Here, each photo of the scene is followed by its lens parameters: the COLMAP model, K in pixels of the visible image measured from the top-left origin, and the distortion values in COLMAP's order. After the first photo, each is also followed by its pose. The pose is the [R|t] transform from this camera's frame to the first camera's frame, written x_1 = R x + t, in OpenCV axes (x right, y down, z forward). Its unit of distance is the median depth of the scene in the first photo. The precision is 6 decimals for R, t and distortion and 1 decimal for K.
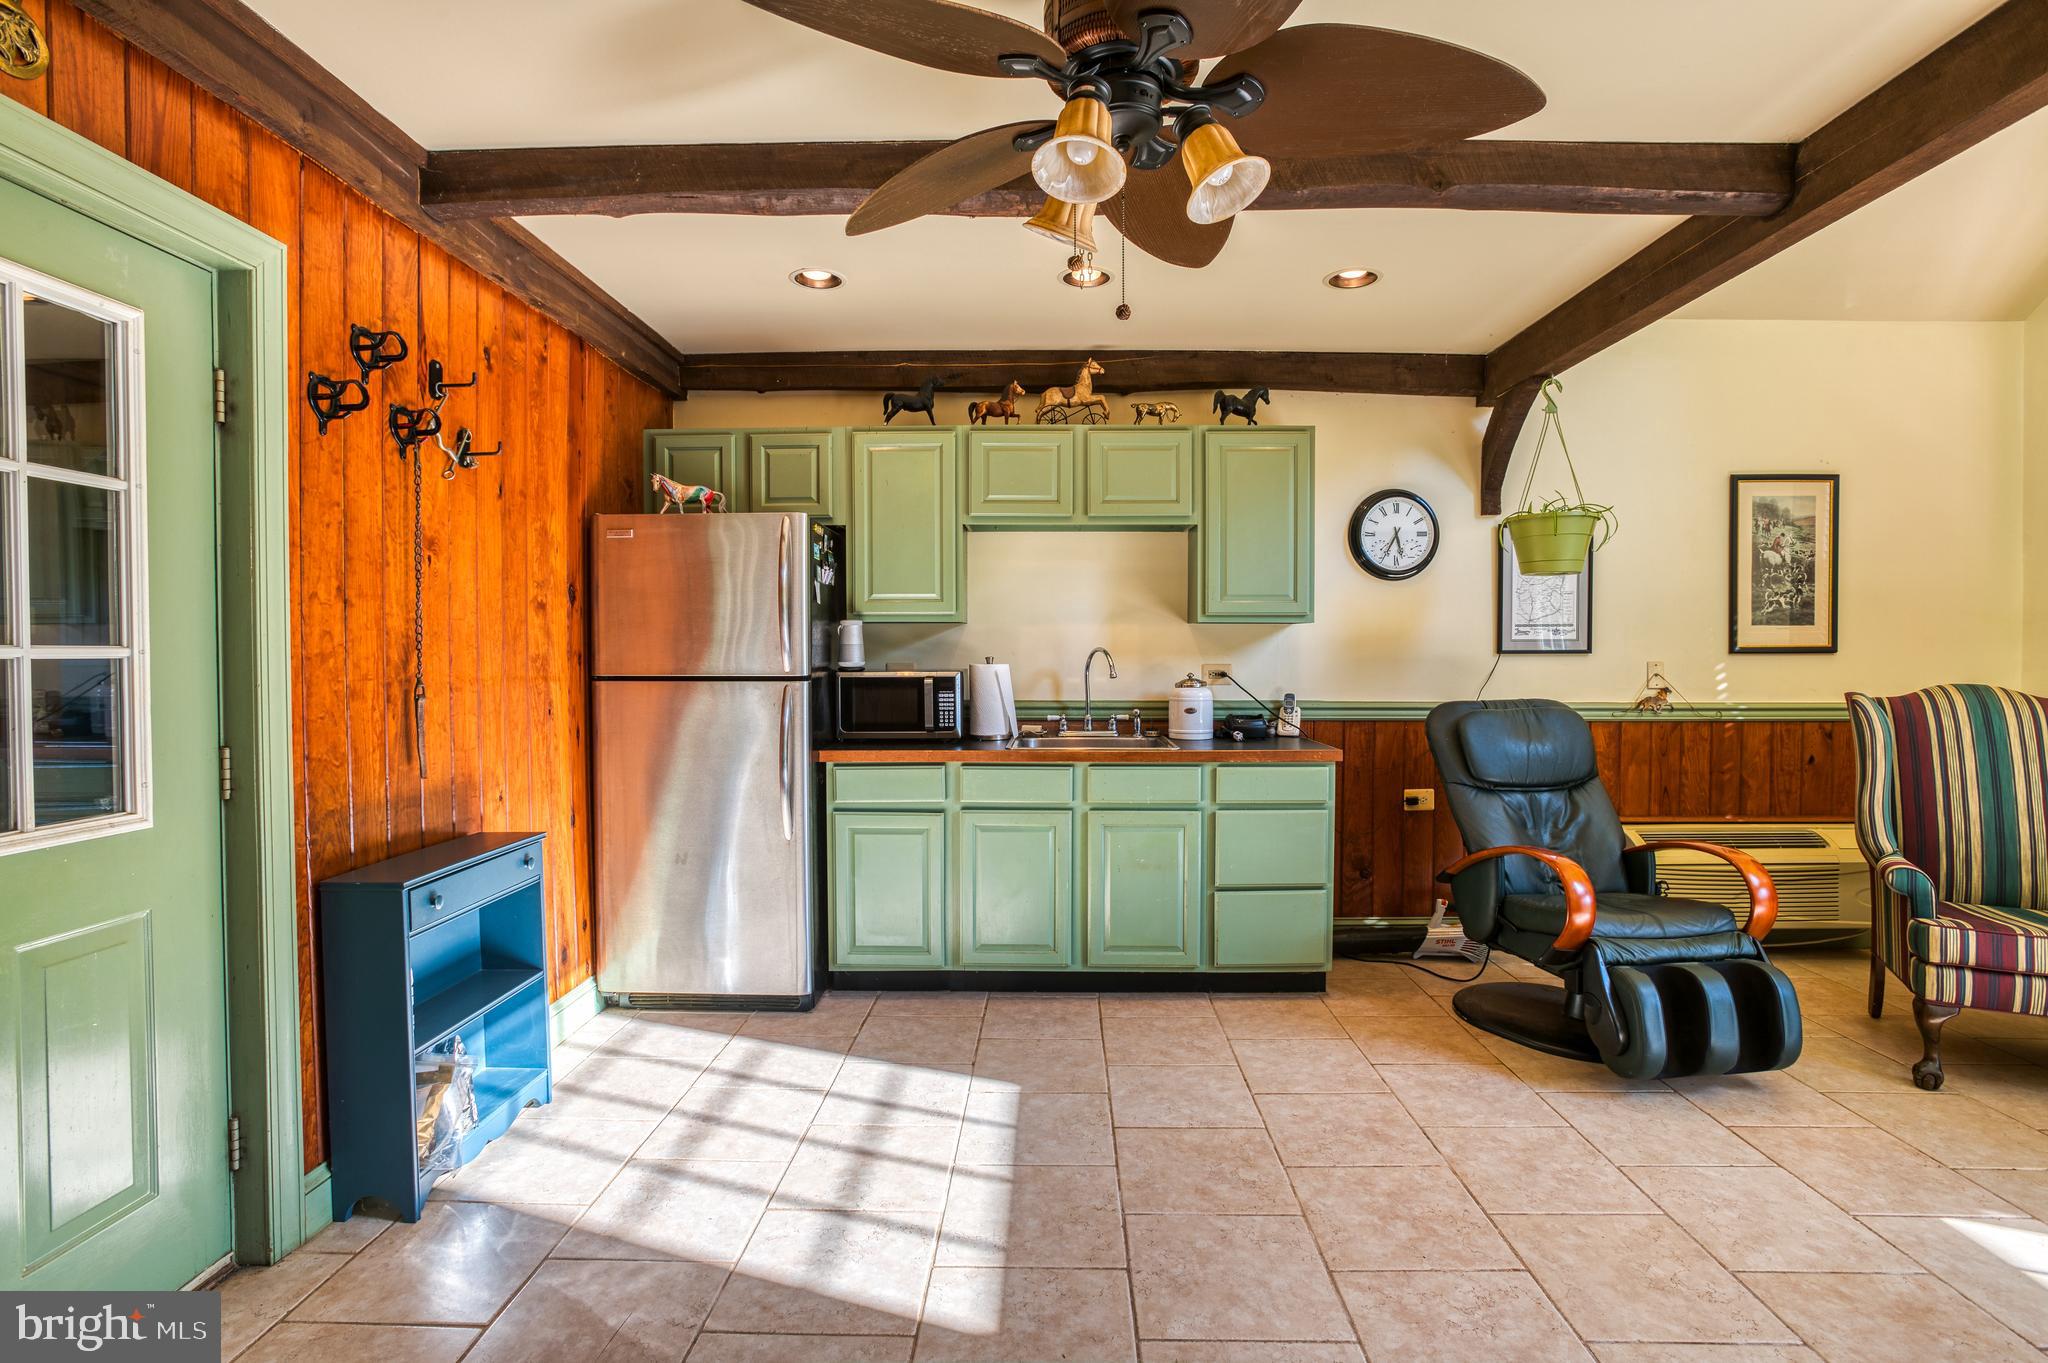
lens RADIAL K [[981.4, 0, 1033.3], [0, 981.4, 674.5], [0, 0, 1]] dist [-0.023035, 0.007018]
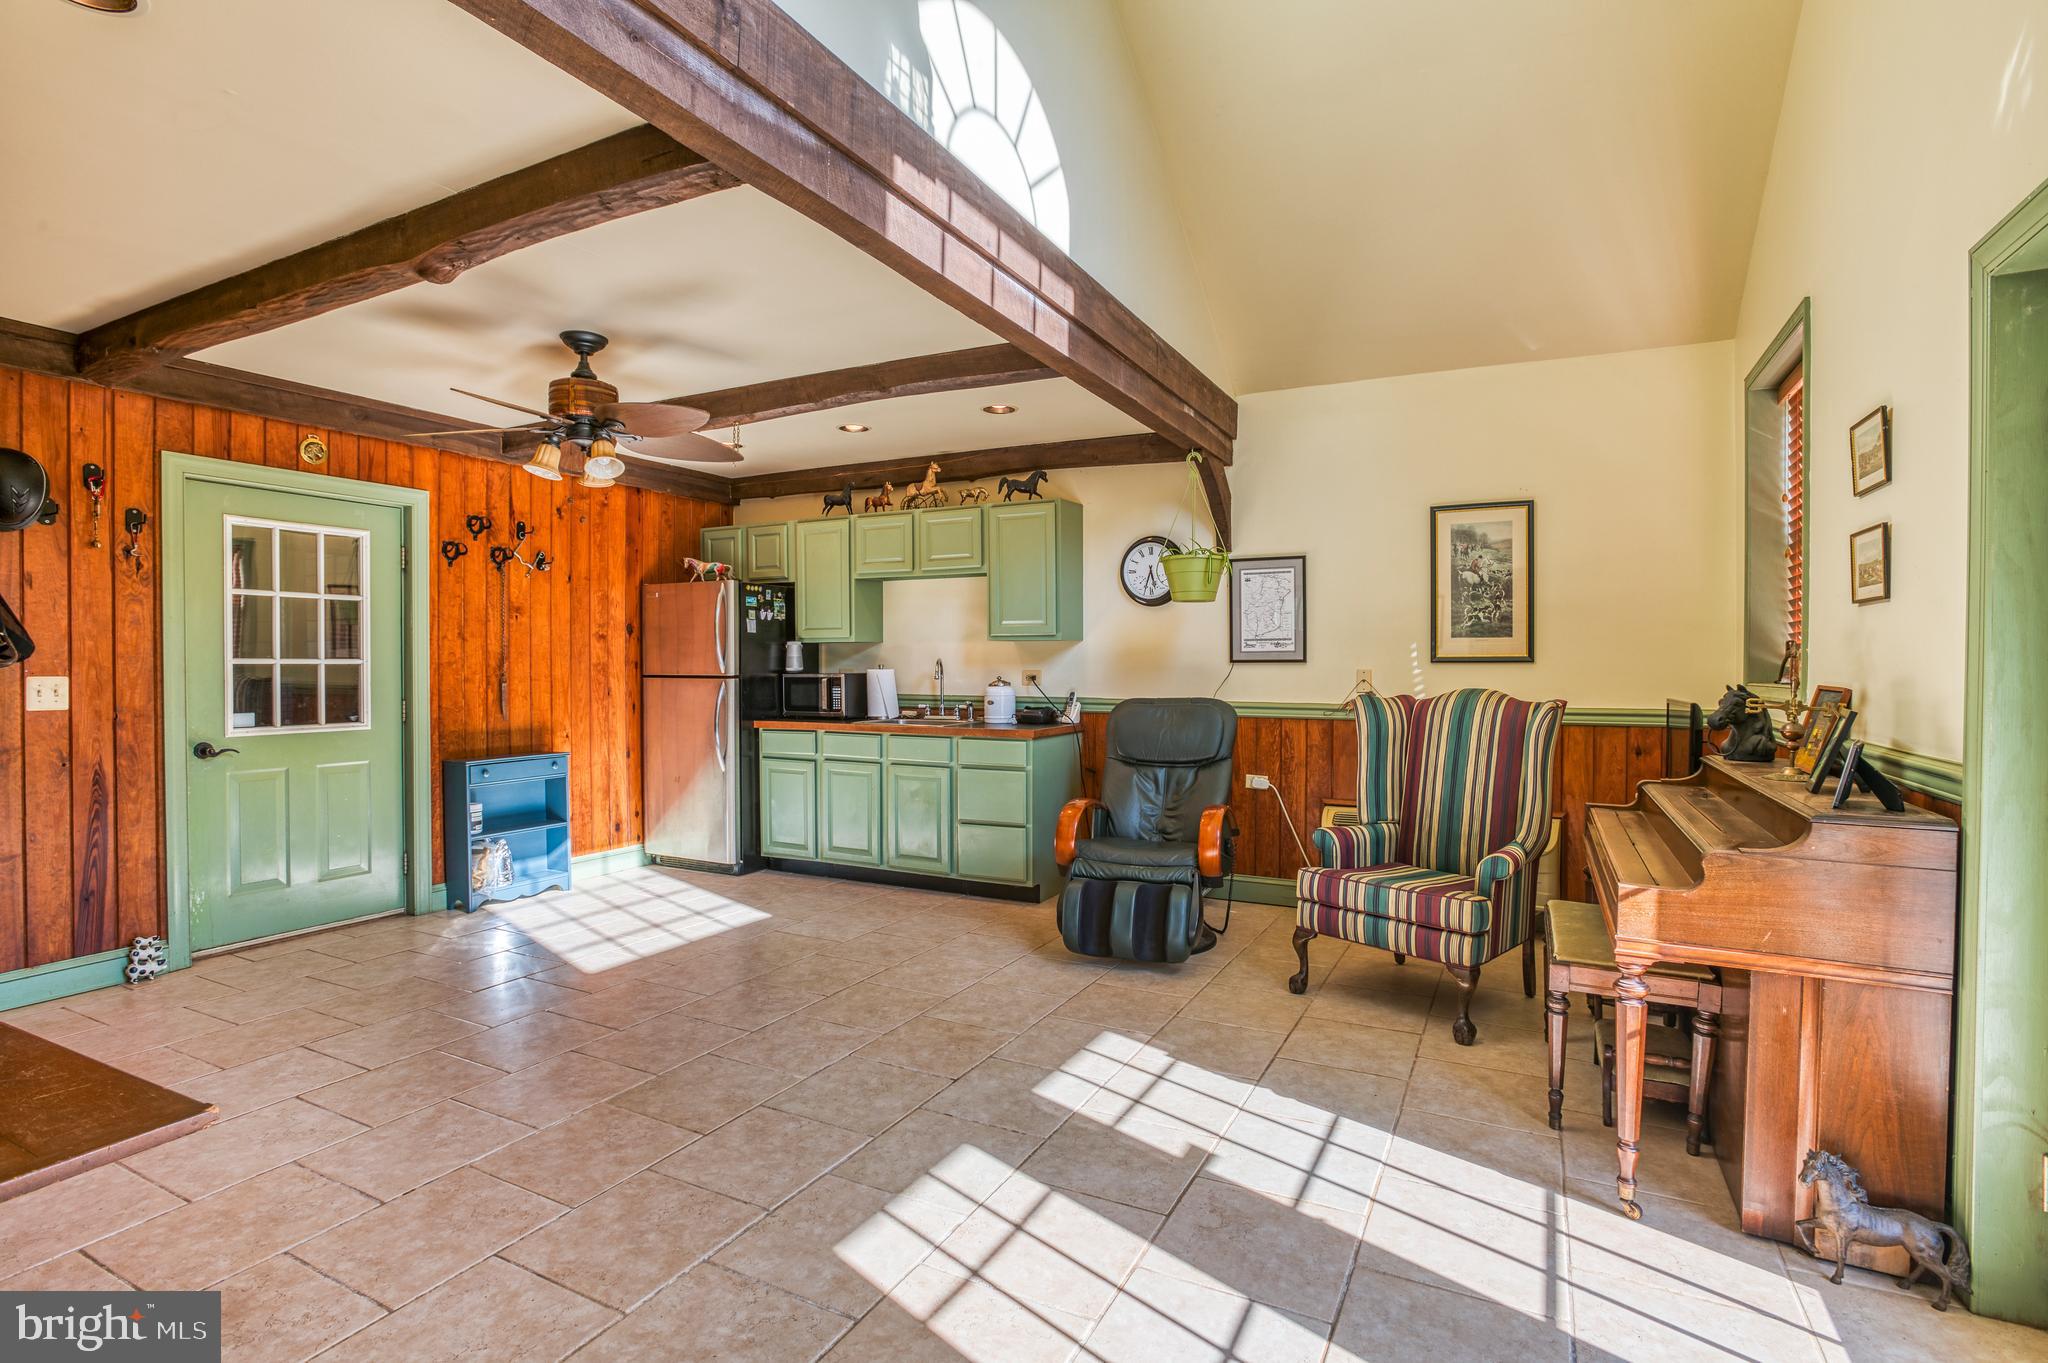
lens RADIAL K [[981.4, 0, 1013.3], [0, 981.4, 671.5], [0, 0, 1]] dist [-0.023035, 0.007018]
pose [[0.894296, 0.004955, -0.447448, 0.913636], [-0.010537, 0.999895, -0.009986, 0.005975], [0.447351, 0.013645, 0.894254, -0.284885]]
